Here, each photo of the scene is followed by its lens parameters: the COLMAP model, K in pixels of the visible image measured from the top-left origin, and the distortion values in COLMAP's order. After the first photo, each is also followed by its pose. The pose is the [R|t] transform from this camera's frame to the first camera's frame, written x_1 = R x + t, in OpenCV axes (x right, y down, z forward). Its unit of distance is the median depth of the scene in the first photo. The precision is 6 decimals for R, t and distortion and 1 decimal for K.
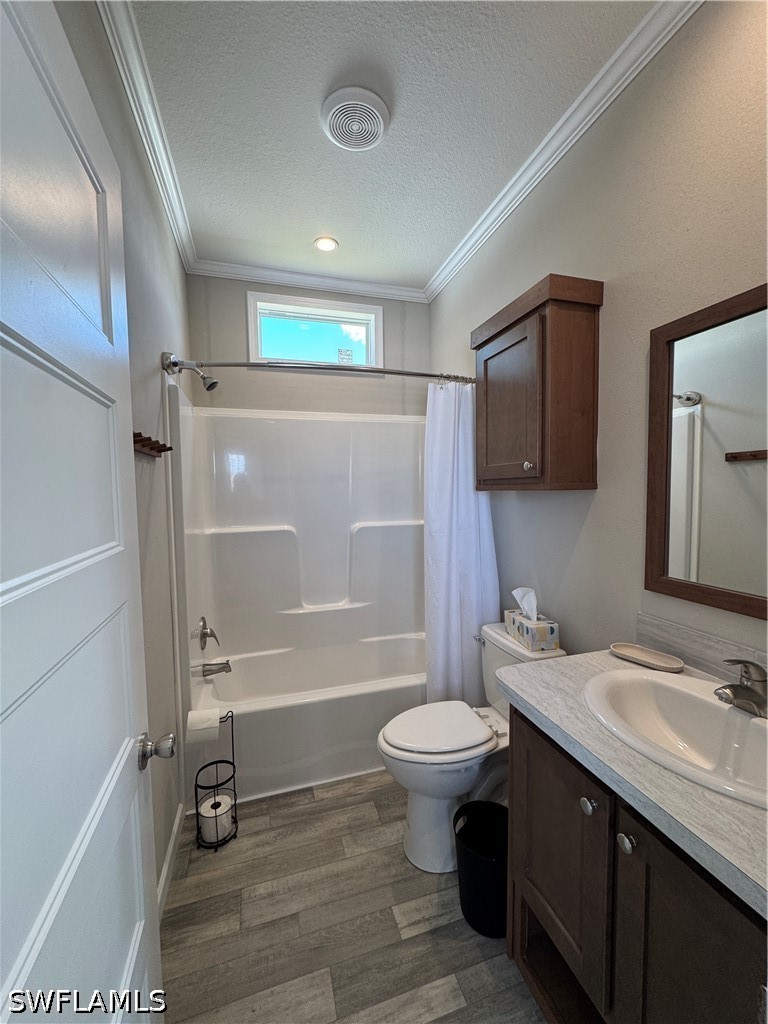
lens RADIAL K [[409.8, 0, 385.8], [0, 409.8, 512.0], [0, 0, 1]] dist [-0.000464, -0.000150]
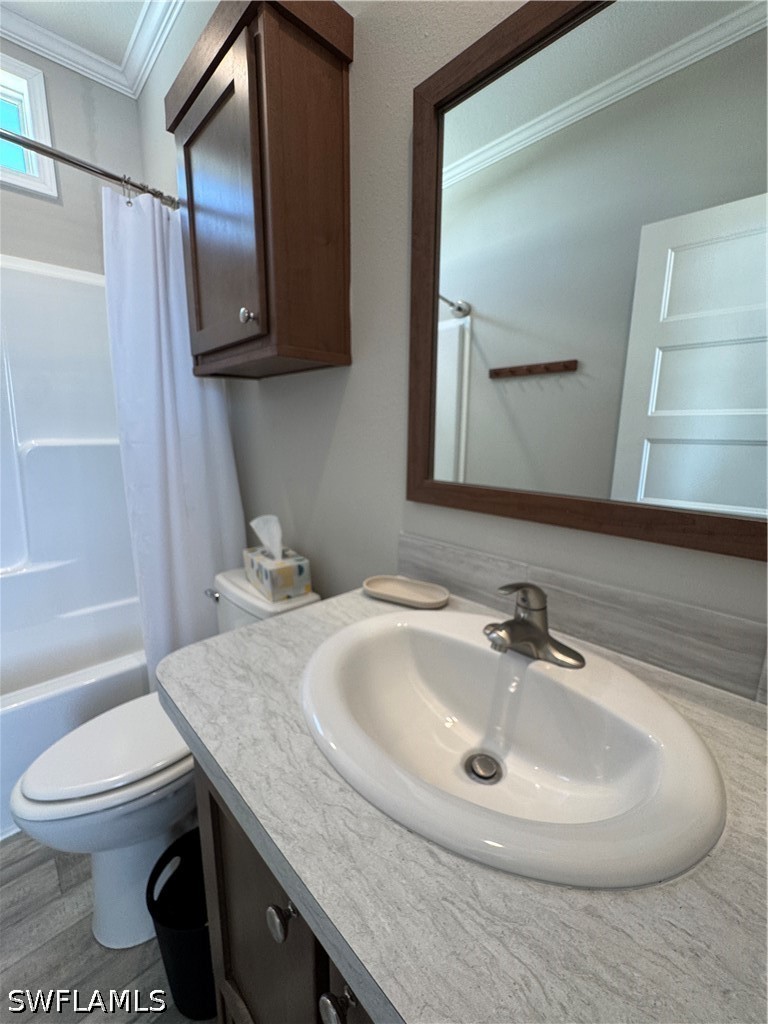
lens RADIAL K [[415.7, 0, 384.0], [0, 415.7, 512.0], [0, 0, 1]] dist [-0.002319, -0.000122]
pose [[0.894600, -0.067263, 0.441777, 0.254609], [0.006344, 0.990419, 0.137949, 0.101538], [-0.446823, -0.120606, 0.886455, 0.343529]]
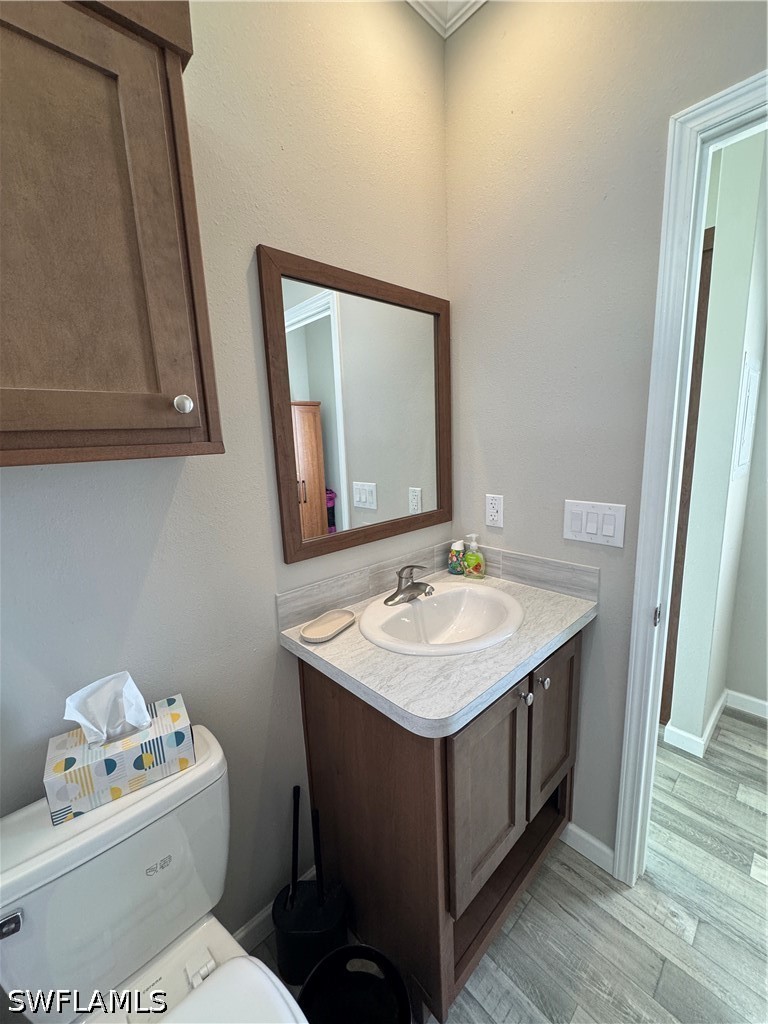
lens RADIAL K [[407.1, 0, 384.0], [0, 407.1, 512.0], [0, 0, 1]] dist [0.000525, -0.000057]
pose [[-0.425080, -0.131745, 0.895517, -0.202672], [0.101303, 0.976211, 0.191702, -0.061280], [-0.899469, 0.172207, -0.401621, 1.076388]]
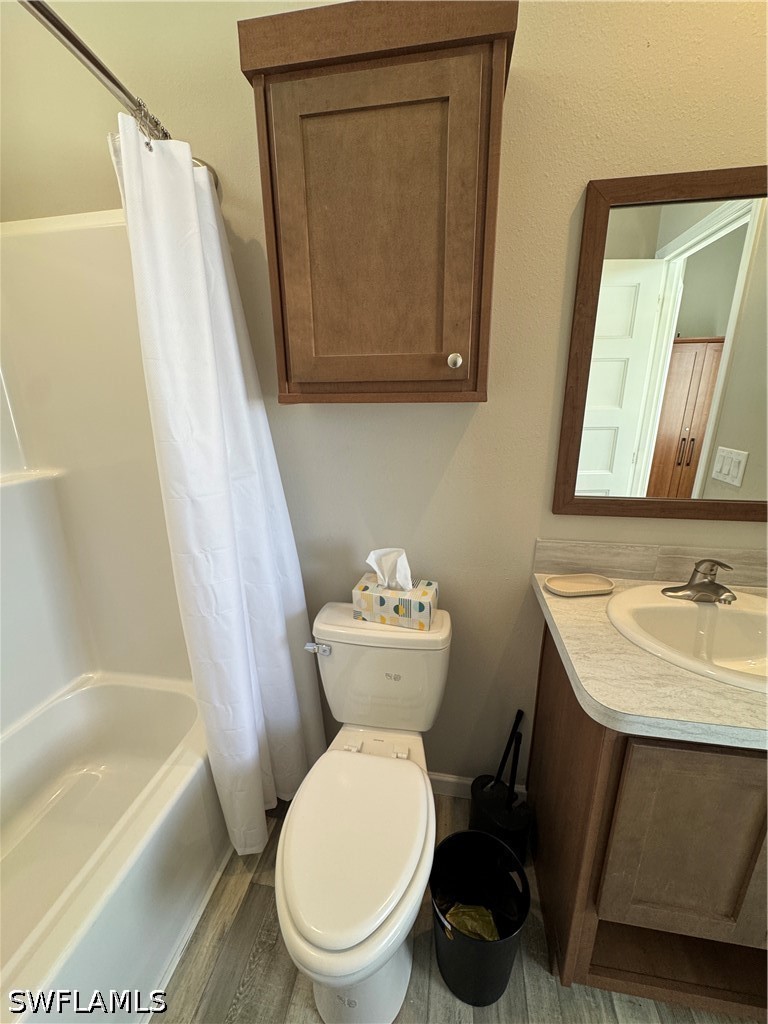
lens RADIAL K [[409.8, 0, 385.8], [0, 409.8, 512.0], [0, 0, 1]] dist [-0.000464, -0.000150]
pose [[0.456248, -0.244250, 0.855675, -0.287791], [0.055971, 0.967565, 0.246345, -0.054965], [-0.888091, -0.064501, 0.455120, 0.862648]]
